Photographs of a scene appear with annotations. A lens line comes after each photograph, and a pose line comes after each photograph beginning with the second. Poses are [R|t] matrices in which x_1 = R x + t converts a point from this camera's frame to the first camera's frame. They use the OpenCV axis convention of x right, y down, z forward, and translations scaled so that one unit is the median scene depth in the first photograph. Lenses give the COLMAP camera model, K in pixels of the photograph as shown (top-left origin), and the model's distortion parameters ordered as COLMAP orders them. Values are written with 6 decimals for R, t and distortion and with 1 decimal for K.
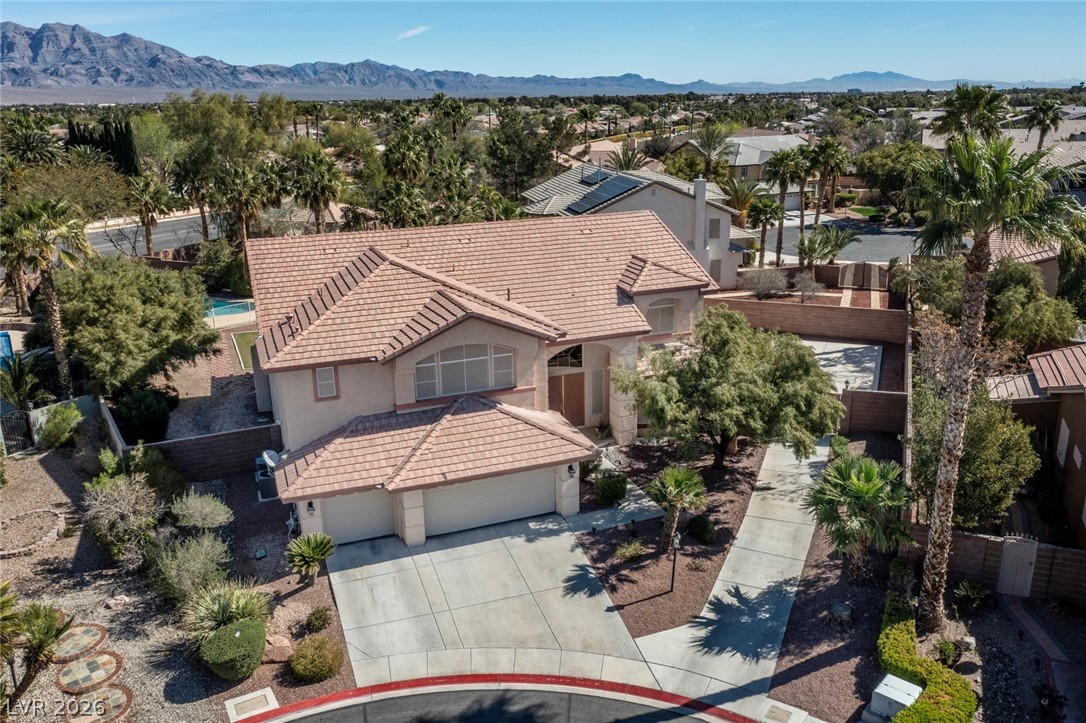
lens RADIAL K [[854.8, 0, 560.7], [0, 854.8, 360.2], [0, 0, 1]] dist [-0.007917, -0.000786]
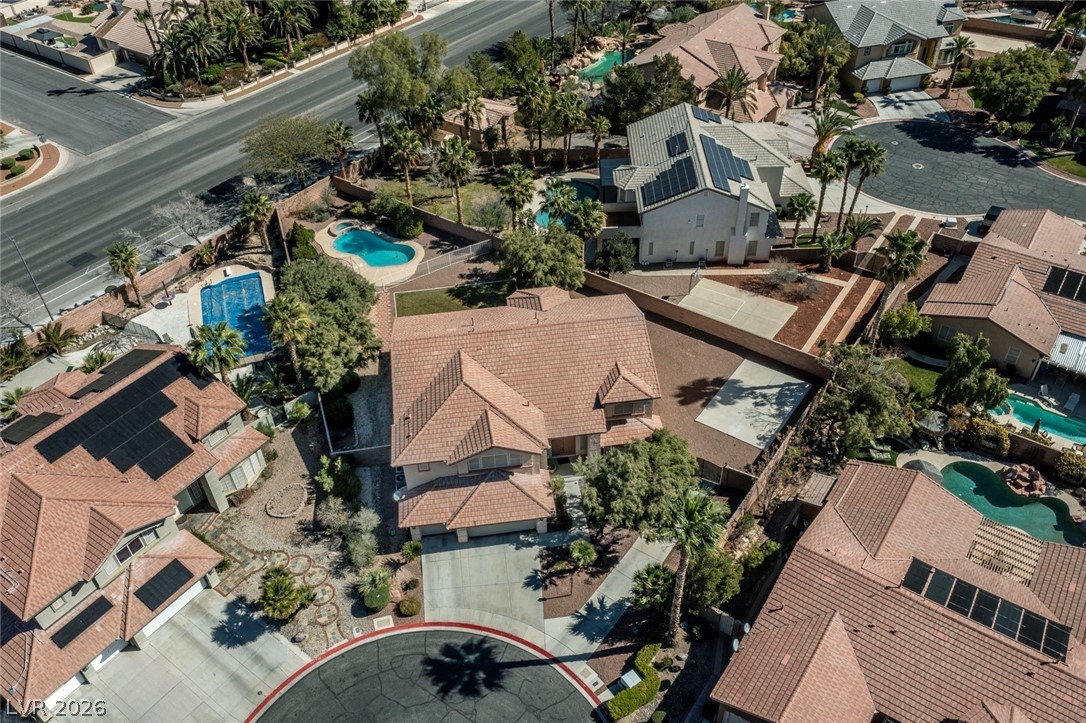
lens RADIAL K [[849.7, 0, 563.1], [0, 849.7, 362.3], [0, 0, 1]] dist [-0.008552, 0.001996]
pose [[0.973173, 0.148614, -0.175636, 0.378575], [-0.069659, 0.917882, 0.390692, -1.044812], [0.219276, -0.367977, 0.903610, -0.681498]]
